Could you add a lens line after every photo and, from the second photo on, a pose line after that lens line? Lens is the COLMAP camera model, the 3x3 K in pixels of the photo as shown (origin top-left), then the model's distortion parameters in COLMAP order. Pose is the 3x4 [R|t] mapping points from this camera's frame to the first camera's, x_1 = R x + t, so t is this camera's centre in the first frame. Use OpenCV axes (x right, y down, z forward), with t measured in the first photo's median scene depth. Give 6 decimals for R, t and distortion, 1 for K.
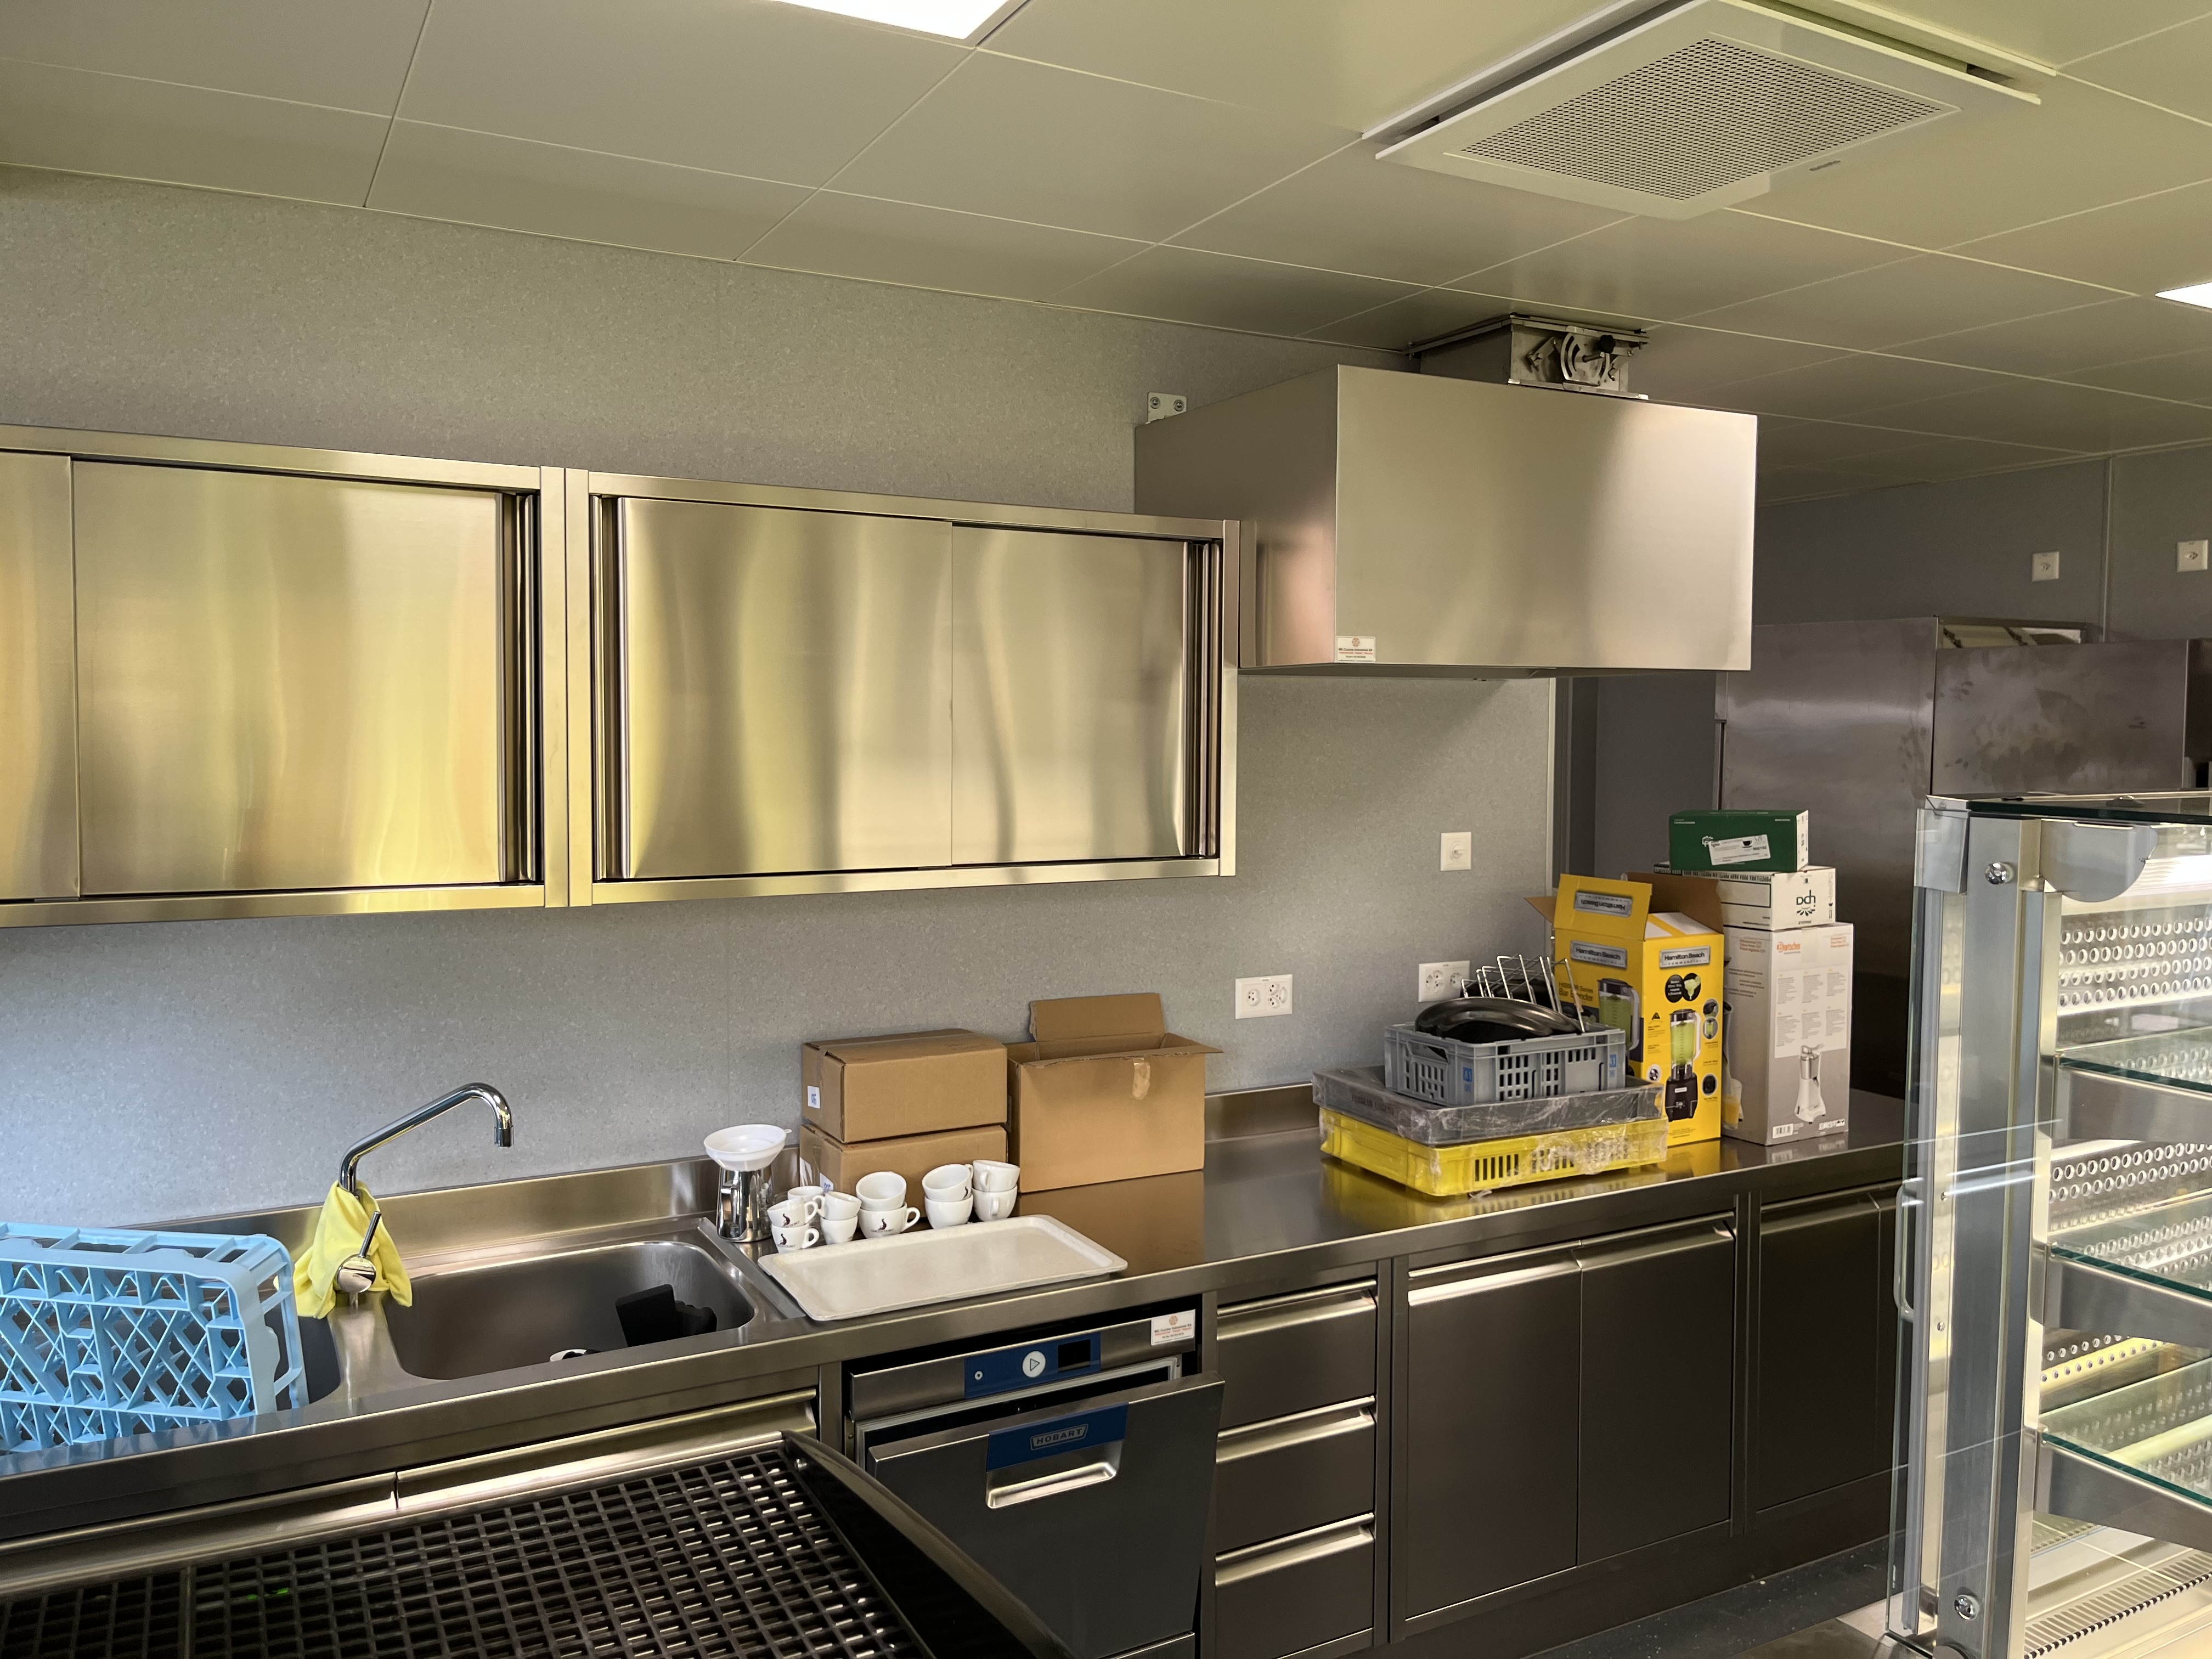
lens RADIAL K [[1674.7, 0, 1181.3], [0, 1674.7, 818.5], [0, 0, 1]] dist [0.051654, -0.077881]
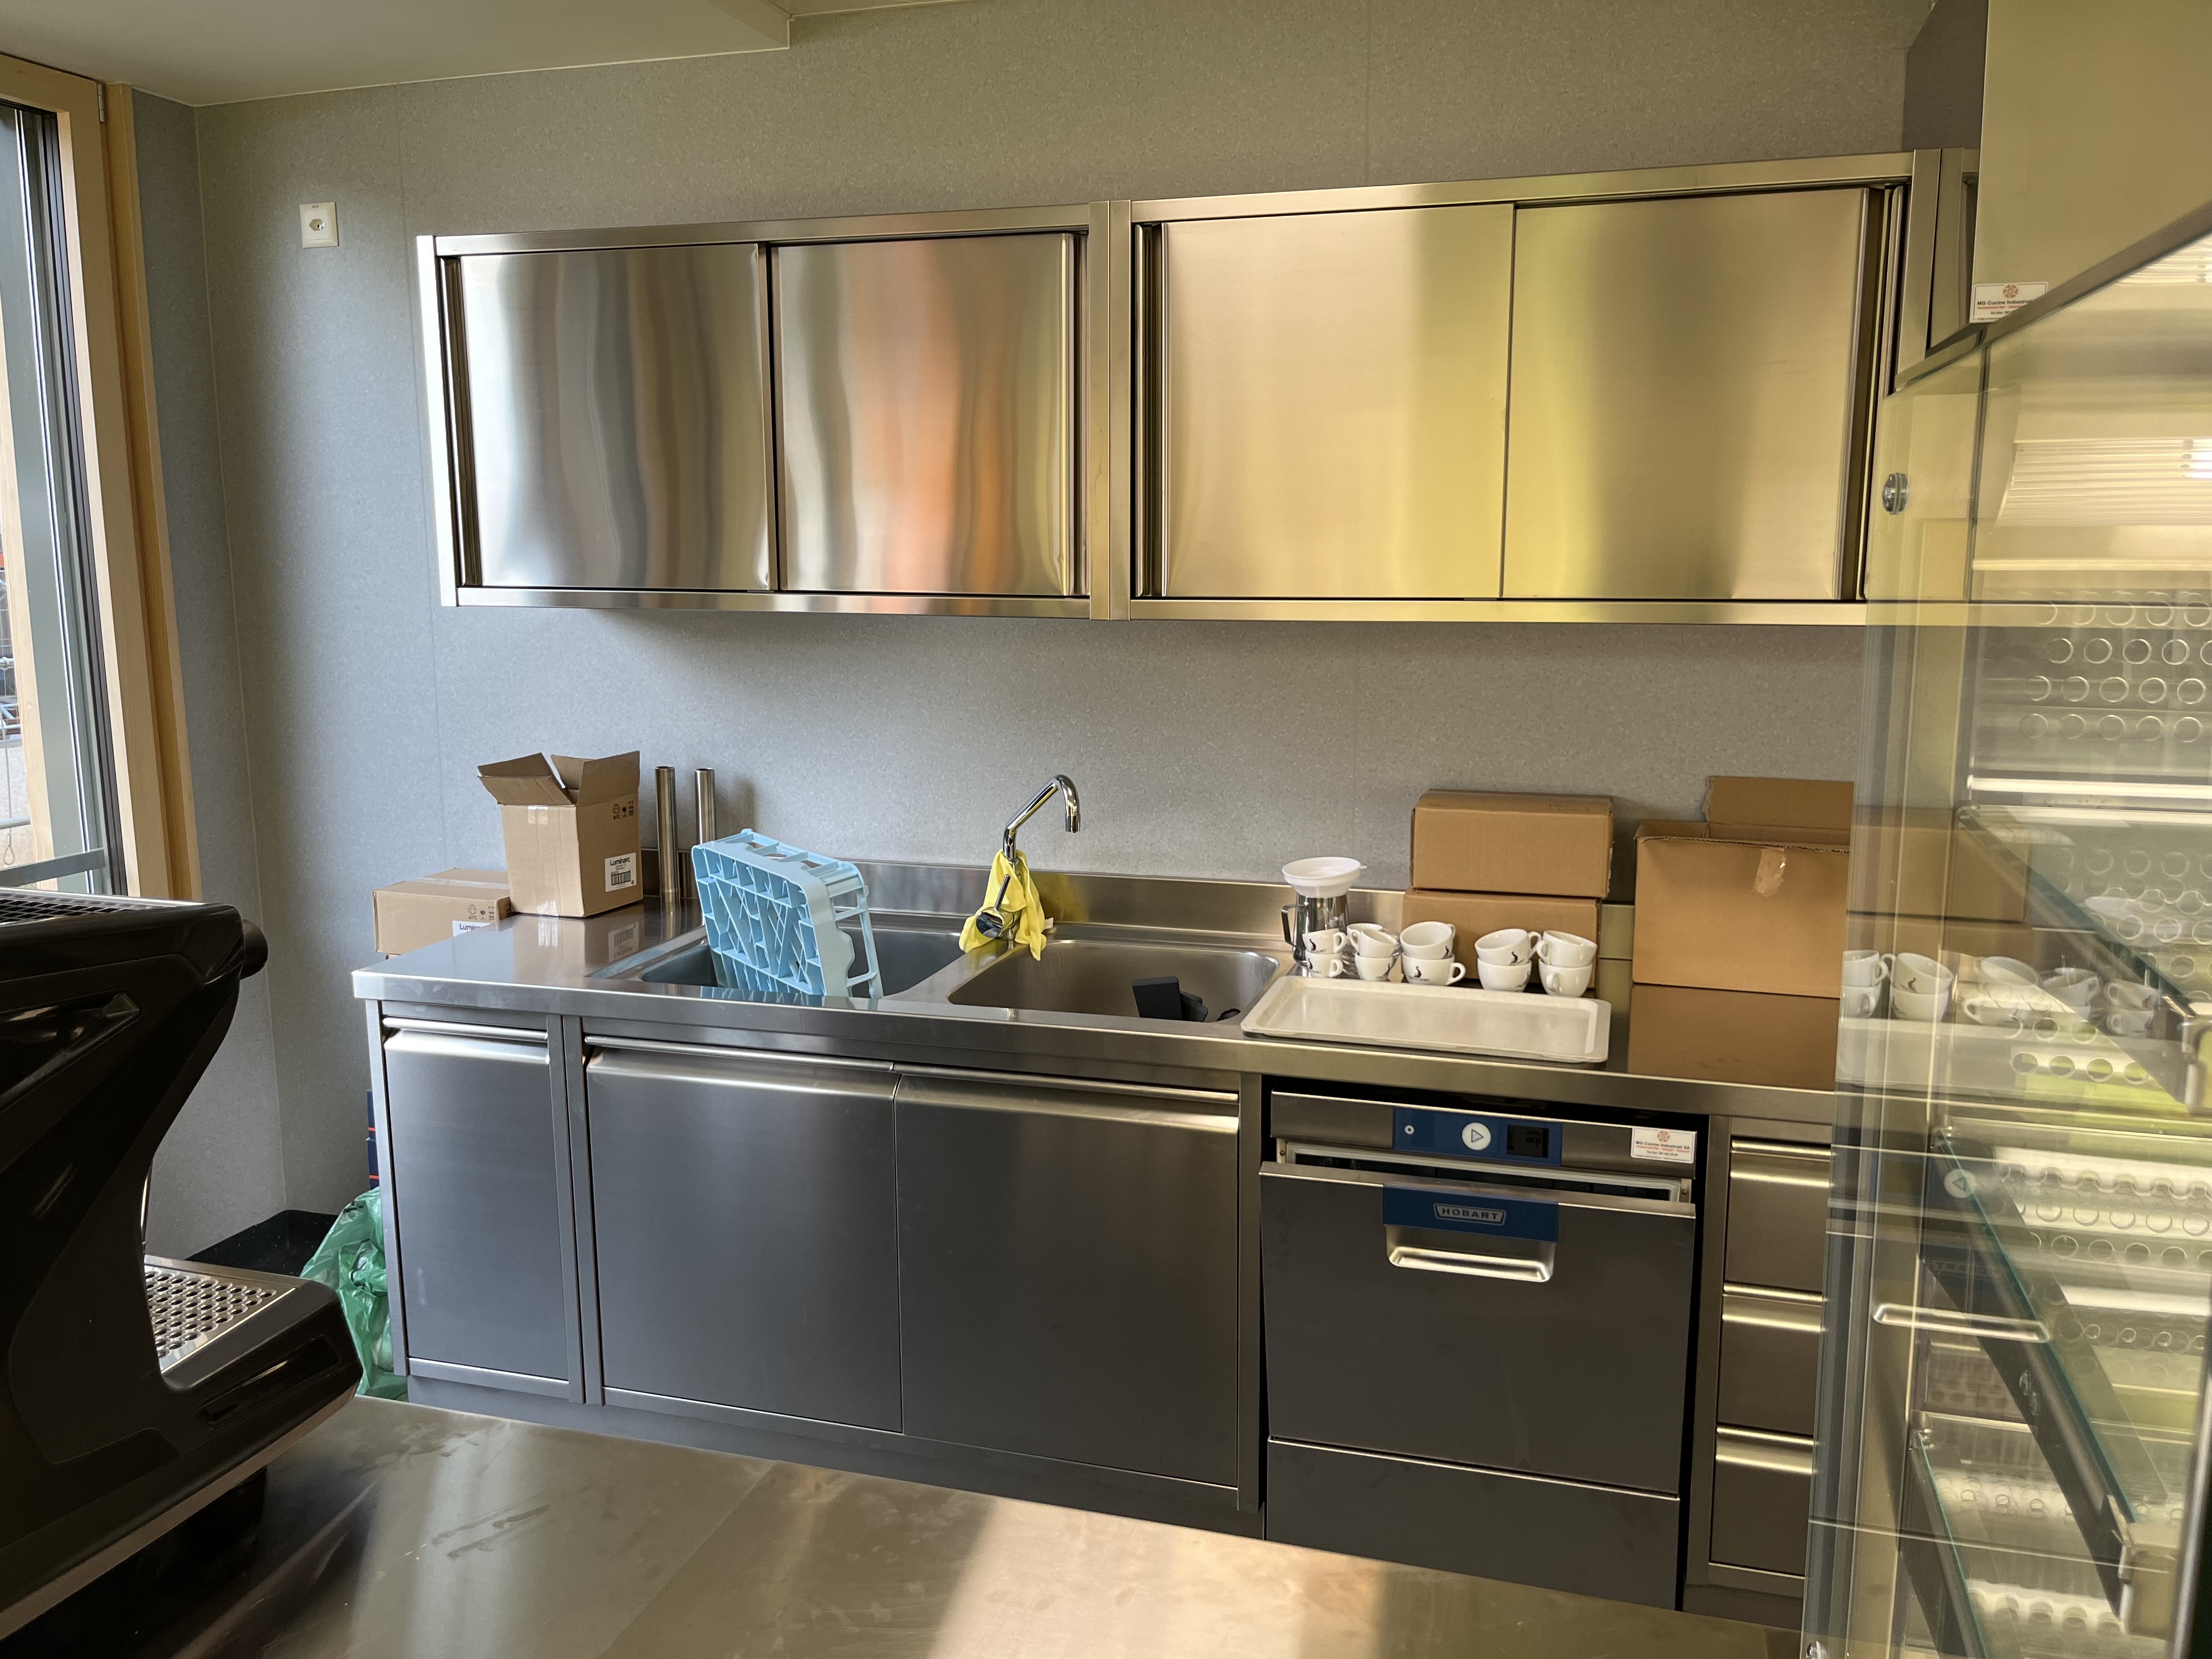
lens RADIAL K [[1674.7, 0, 1116.8], [0, 1674.7, 816.5], [0, 0, 1]] dist [0.051654, -0.077881]
pose [[0.695616, 0.107008, -0.710400, 0.372845], [-0.031843, 0.992465, 0.118315, 0.044244], [0.717708, -0.059680, 0.693782, 0.211648]]
